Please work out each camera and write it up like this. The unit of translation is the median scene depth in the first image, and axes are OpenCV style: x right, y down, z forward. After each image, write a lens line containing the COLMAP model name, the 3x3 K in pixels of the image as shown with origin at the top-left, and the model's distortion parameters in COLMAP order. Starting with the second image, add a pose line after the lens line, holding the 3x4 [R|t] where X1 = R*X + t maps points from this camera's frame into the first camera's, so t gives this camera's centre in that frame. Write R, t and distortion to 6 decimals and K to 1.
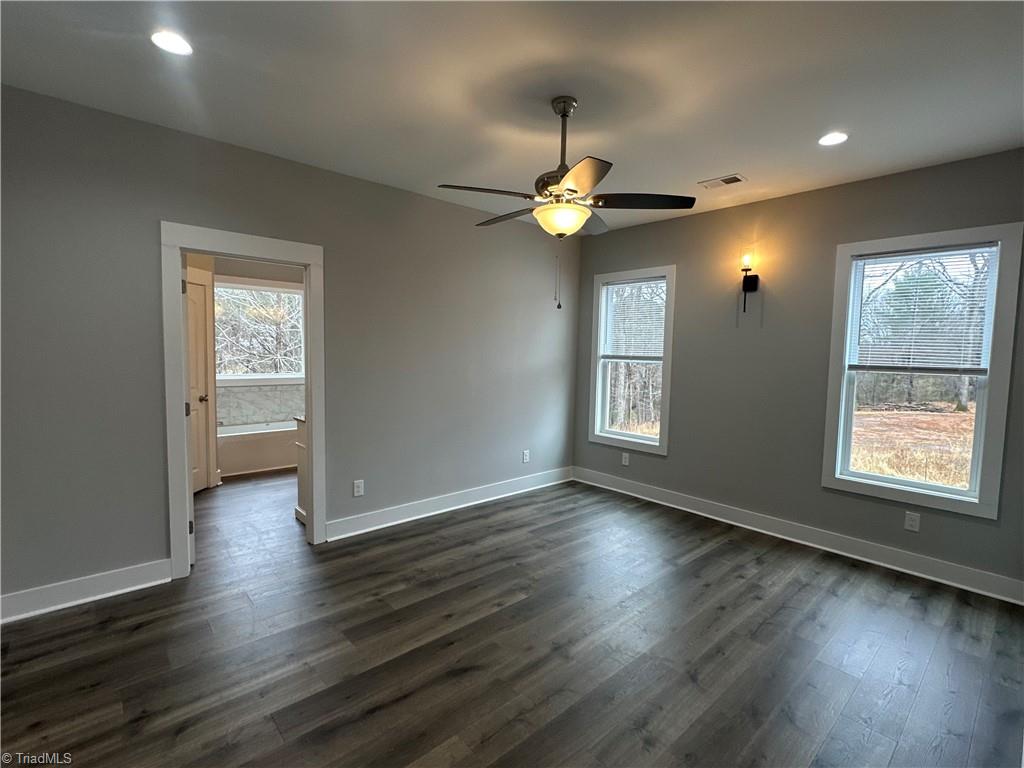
lens RADIAL K [[479.8, 0, 512.0], [0, 479.8, 384.0], [0, 0, 1]] dist [0.000772, 0.000165]
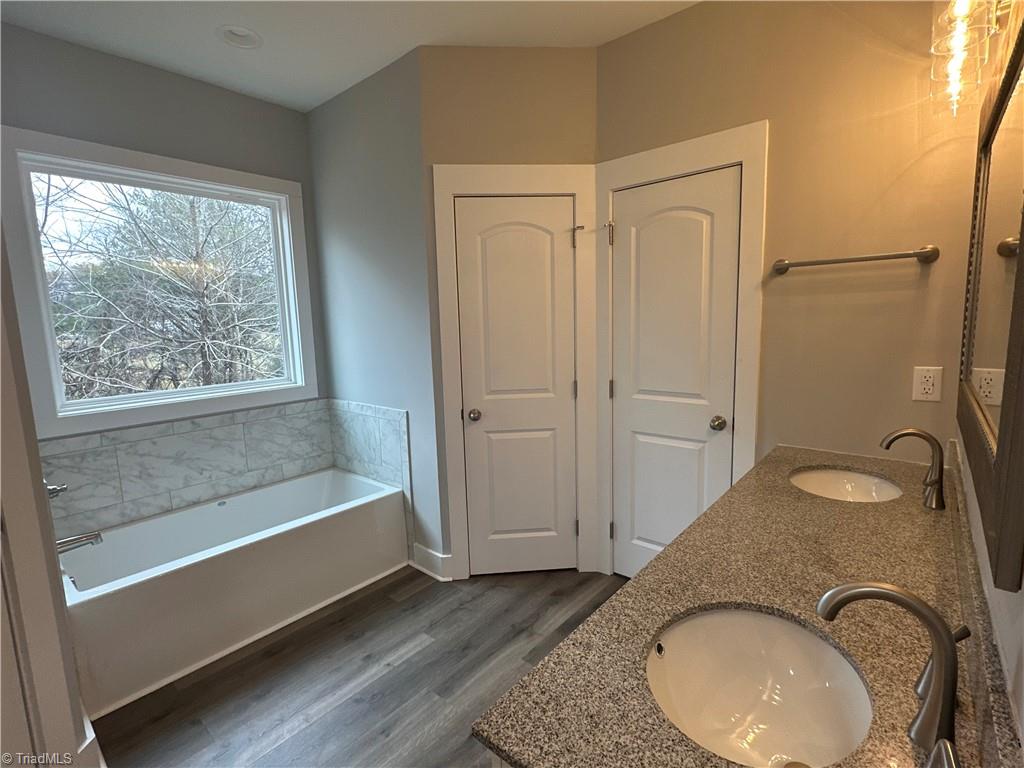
lens RADIAL K [[479.8, 0, 512.0], [0, 479.8, 384.0], [0, 0, 1]] dist [0.000772, 0.000165]
pose [[0.990876, -0.063642, 0.118806, -0.280889], [0.055897, 0.996157, 0.067425, -0.036993], [-0.122640, -0.060169, 0.990626, 0.520603]]
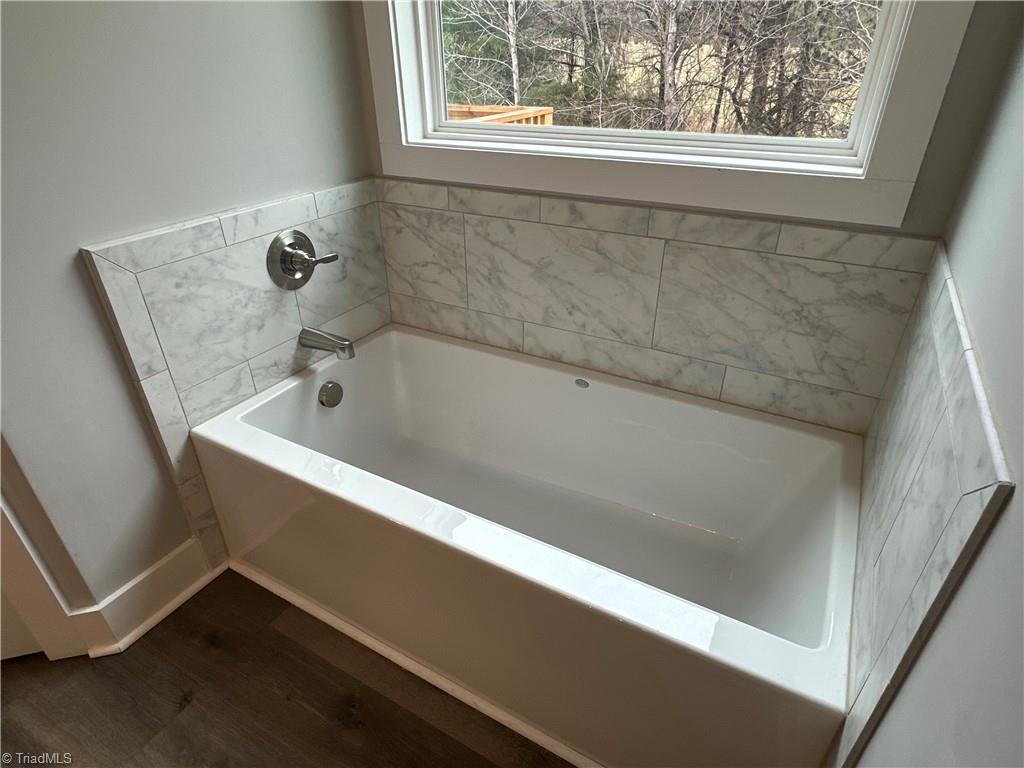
lens RADIAL K [[572.8, 0, 512.0], [0, 572.8, 384.0], [0, 0, 1]] dist [0.000760, -0.000120]
pose [[0.316688, 0.453437, -0.833129, -0.286054], [-0.054906, 0.885628, 0.461138, -0.034406], [0.946939, -0.100293, 0.305364, 0.854039]]
